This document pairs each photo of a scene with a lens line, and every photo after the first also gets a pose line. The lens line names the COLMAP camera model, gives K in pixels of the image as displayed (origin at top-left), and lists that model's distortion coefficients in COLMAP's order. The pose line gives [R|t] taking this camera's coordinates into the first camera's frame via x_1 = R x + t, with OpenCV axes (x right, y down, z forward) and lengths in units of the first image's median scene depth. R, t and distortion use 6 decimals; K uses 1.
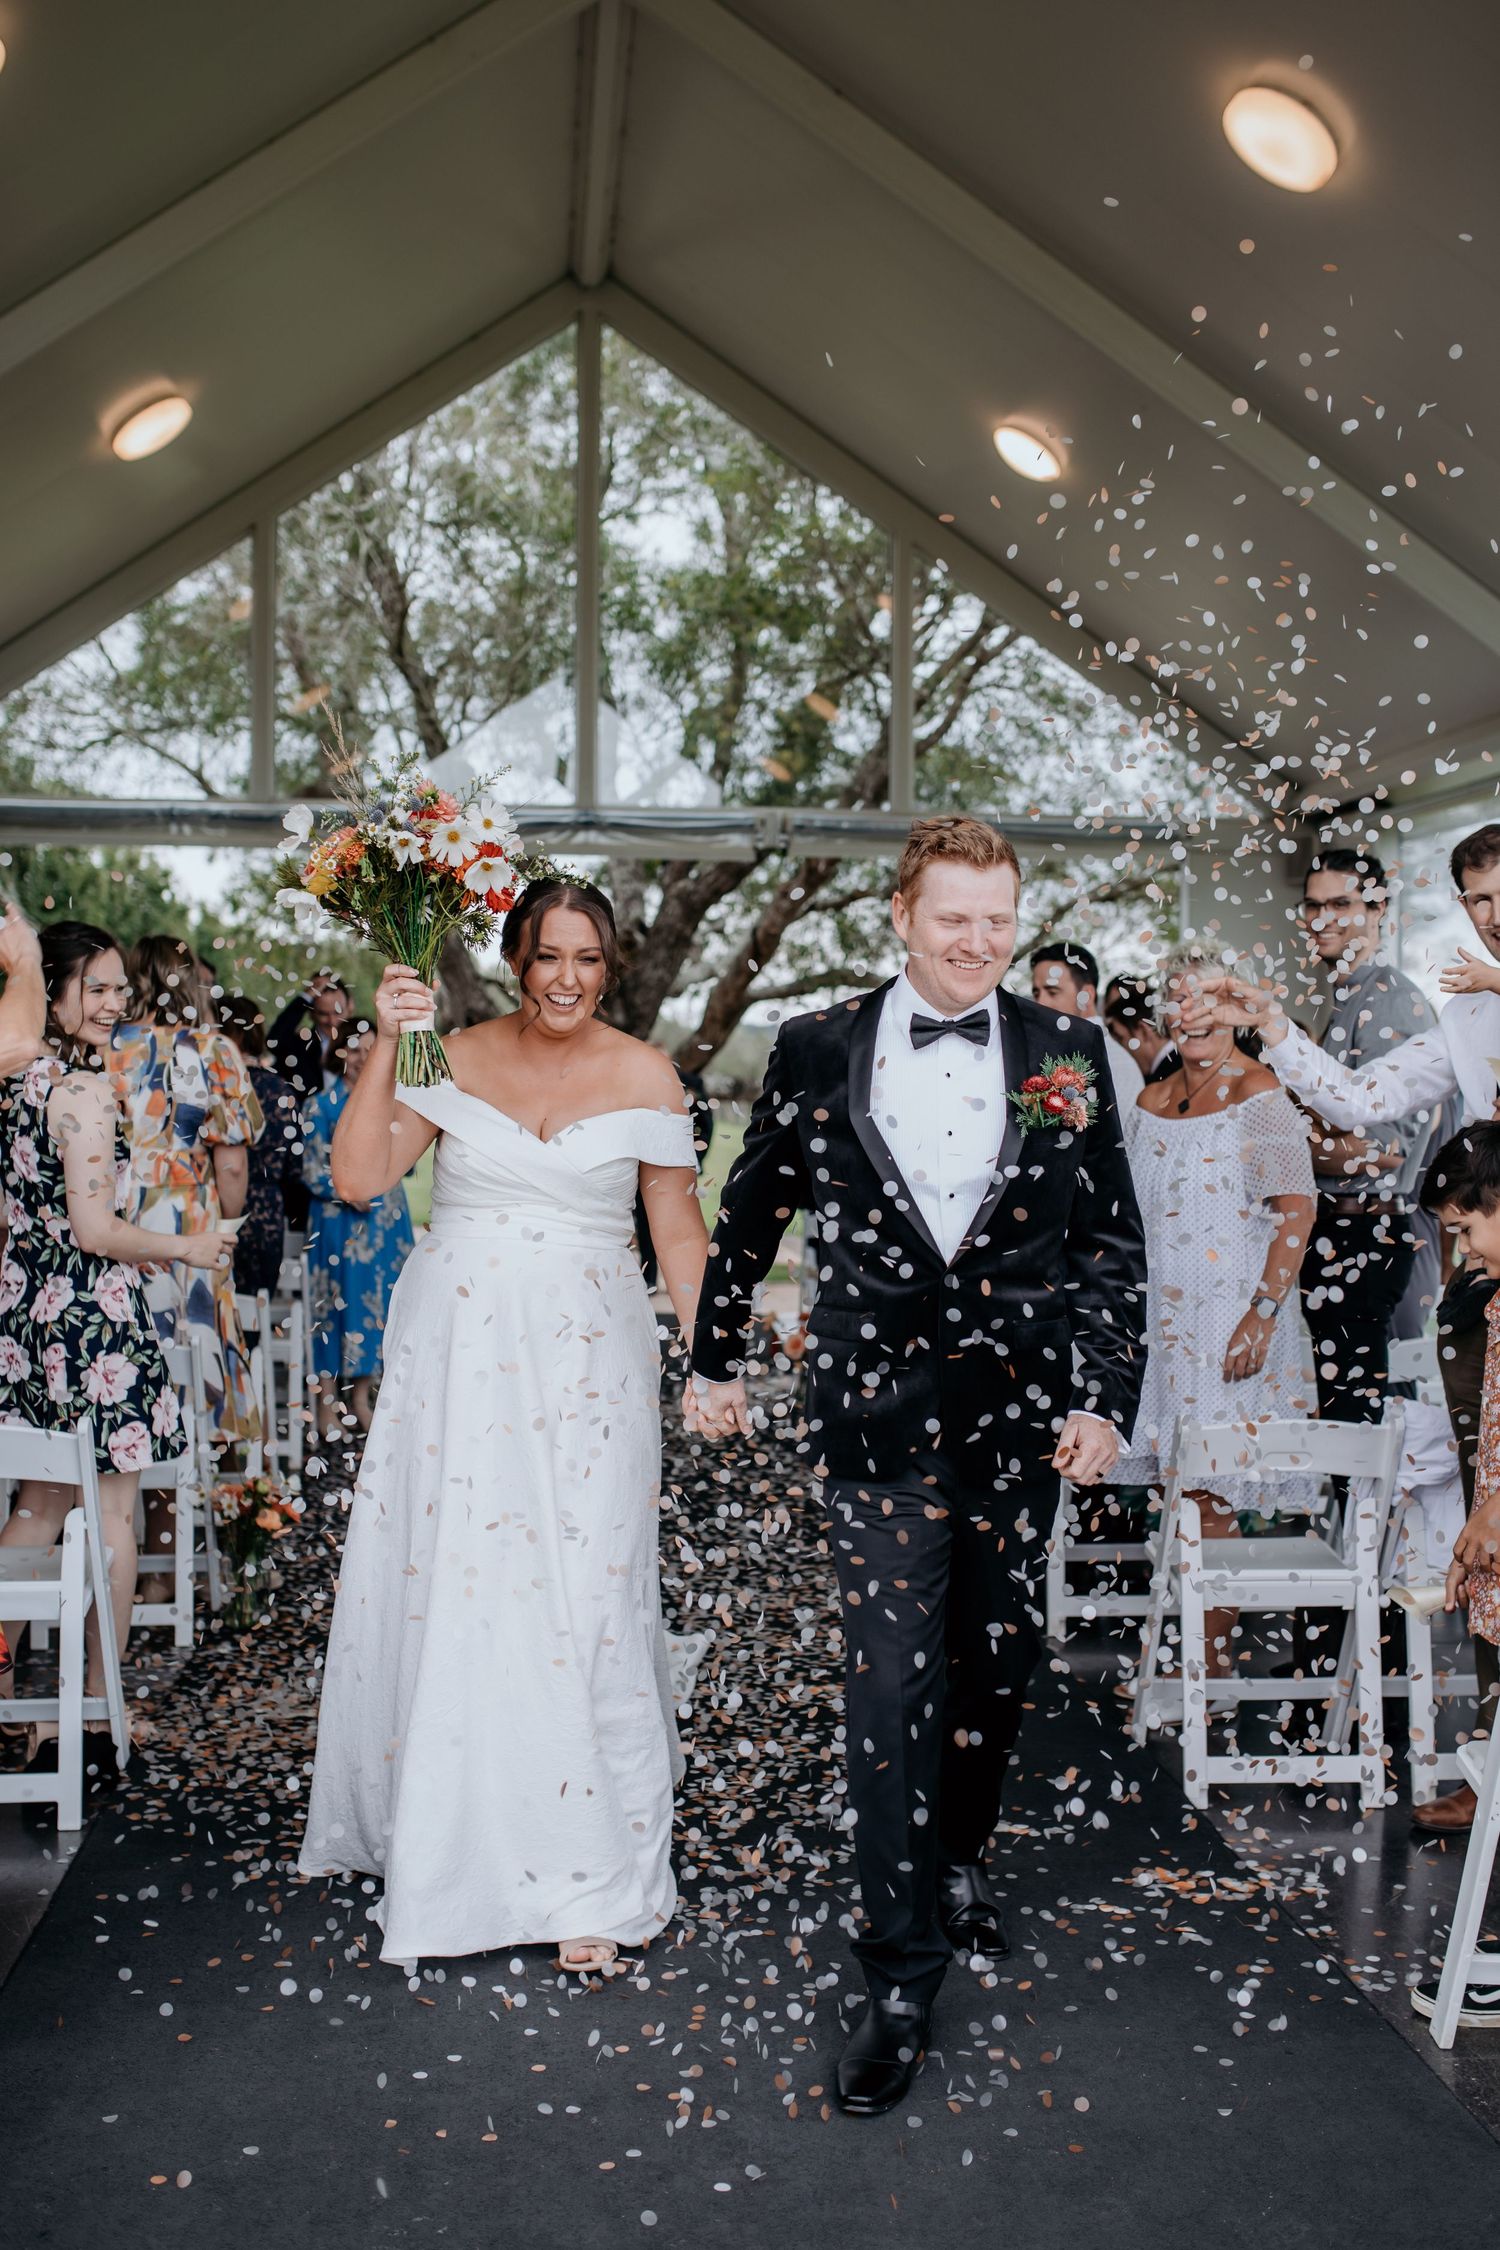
lens RADIAL K [[2332.7, 0, 749.9], [0, 2332.7, 1118.7], [0, 0, 1]] dist [0.001747, 0.000000]
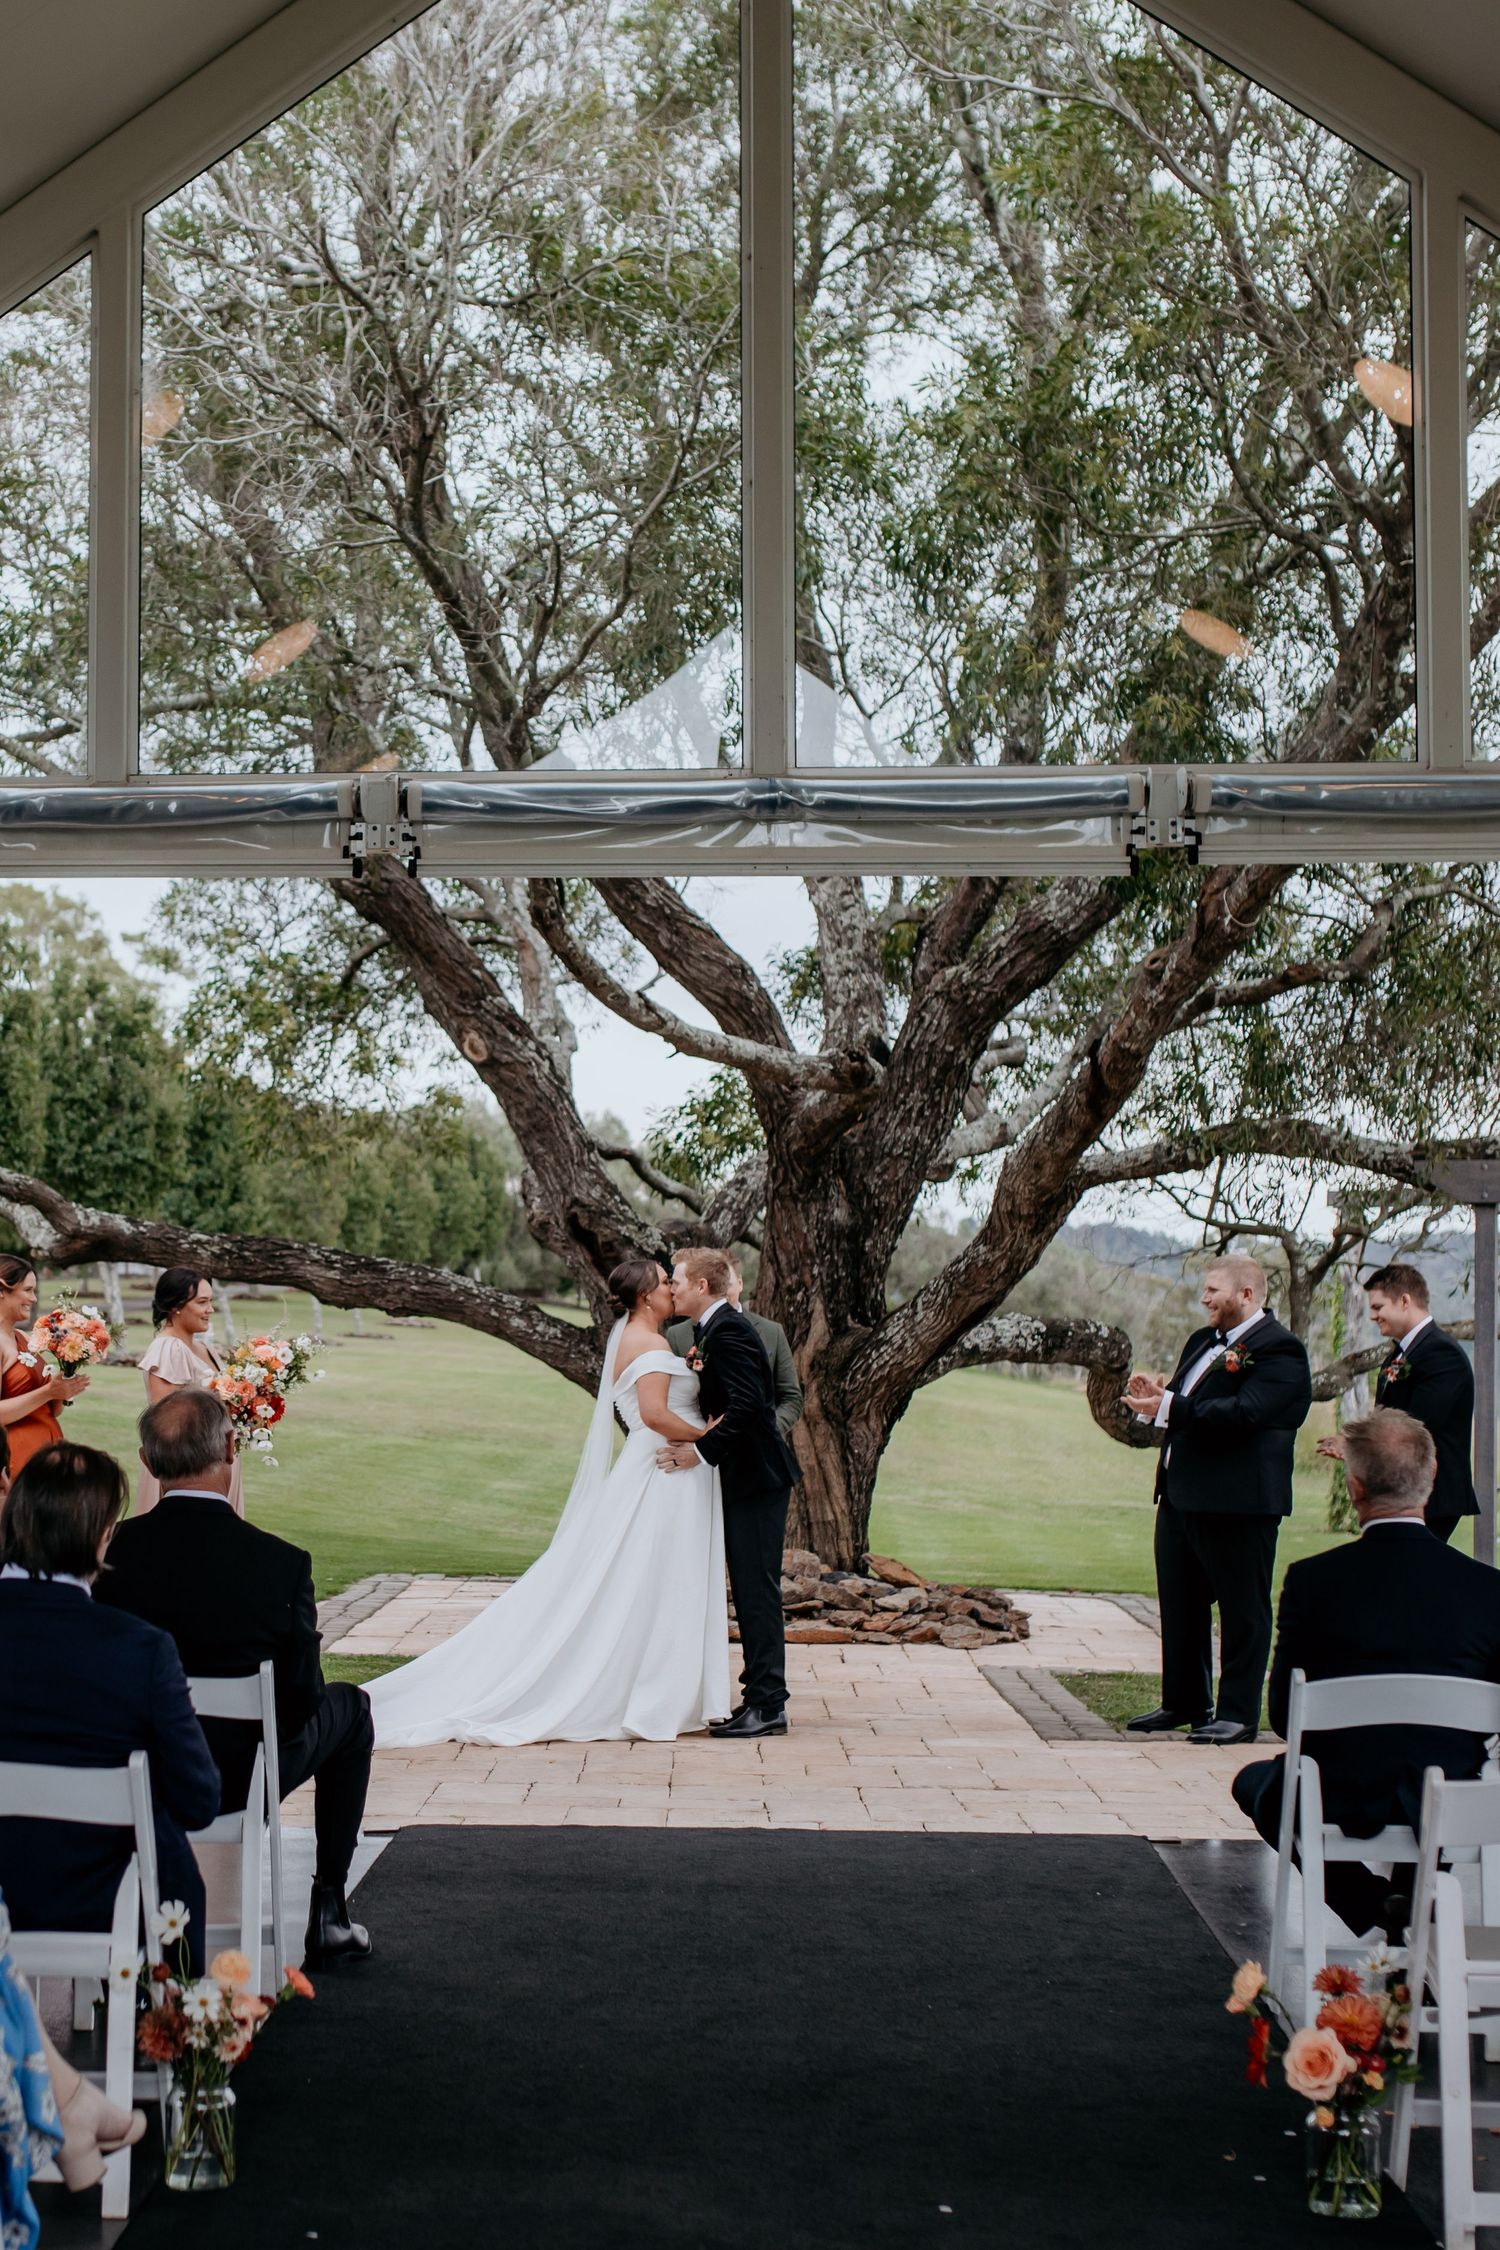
lens RADIAL K [[2332.7, 0, 747.6], [0, 2332.7, 1126.4], [0, 0, 1]] dist [0.001747, 0.000000]
pose [[0.995970, -0.016050, -0.088234, -0.029170], [0.008268, 0.996098, -0.087862, -0.017319], [0.089300, 0.086779, 0.992217, 0.460704]]
